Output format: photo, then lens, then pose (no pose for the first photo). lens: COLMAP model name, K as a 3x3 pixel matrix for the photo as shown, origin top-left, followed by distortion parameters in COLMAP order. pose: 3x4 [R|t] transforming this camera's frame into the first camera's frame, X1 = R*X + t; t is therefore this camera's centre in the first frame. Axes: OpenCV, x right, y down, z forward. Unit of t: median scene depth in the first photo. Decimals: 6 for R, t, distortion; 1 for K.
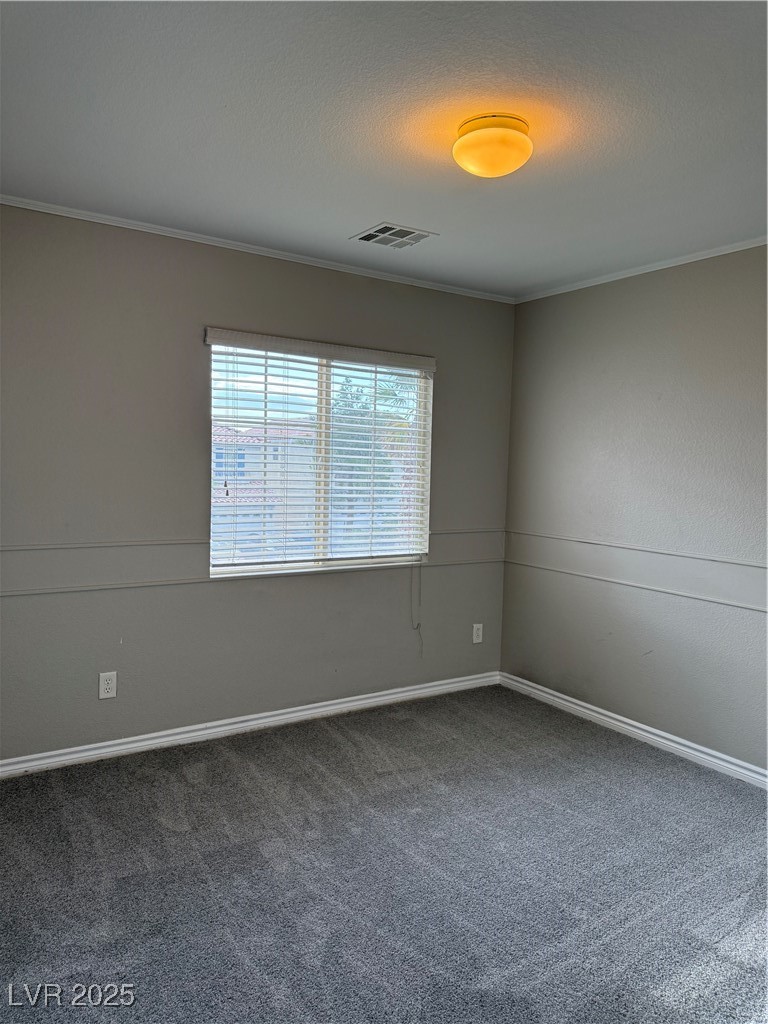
lens RADIAL K [[723.3, 0, 381.1], [0, 723.3, 514.4], [0, 0, 1]] dist [0.123877, -0.220438]
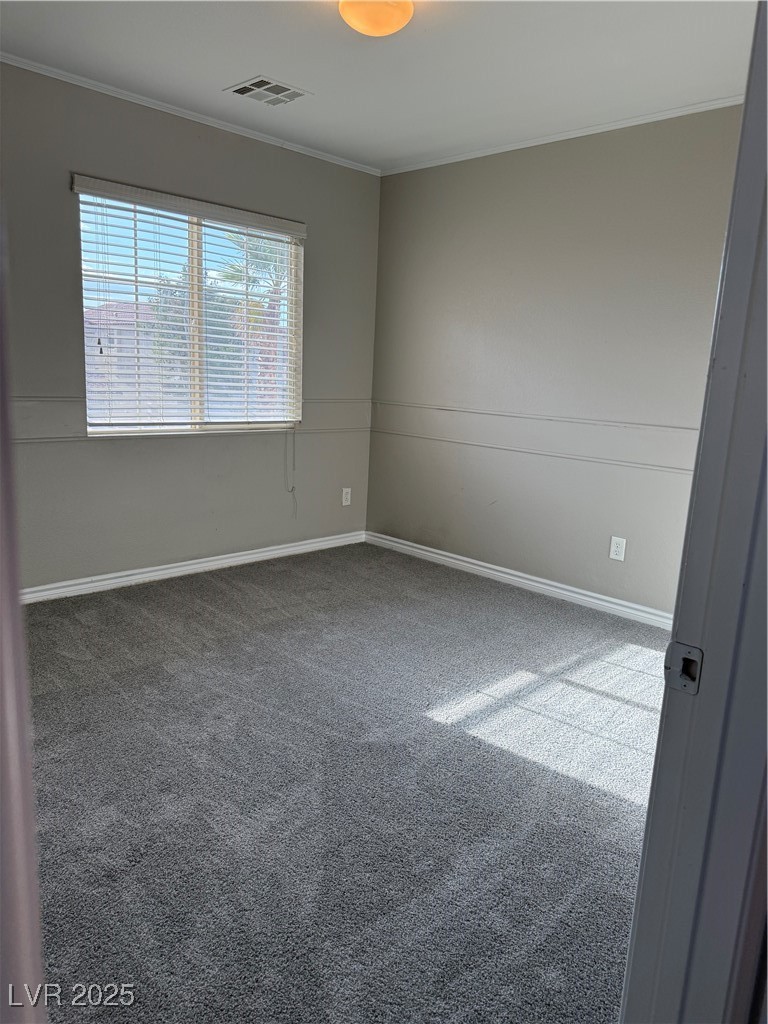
lens RADIAL K [[723.3, 0, 381.1], [0, 723.3, 514.4], [0, 0, 1]] dist [0.123877, -0.220438]
pose [[0.979084, -0.022785, 0.202175, -0.045517], [-0.005668, 0.990269, 0.139049, 0.050105], [-0.203376, -0.137287, 0.969428, -0.082842]]
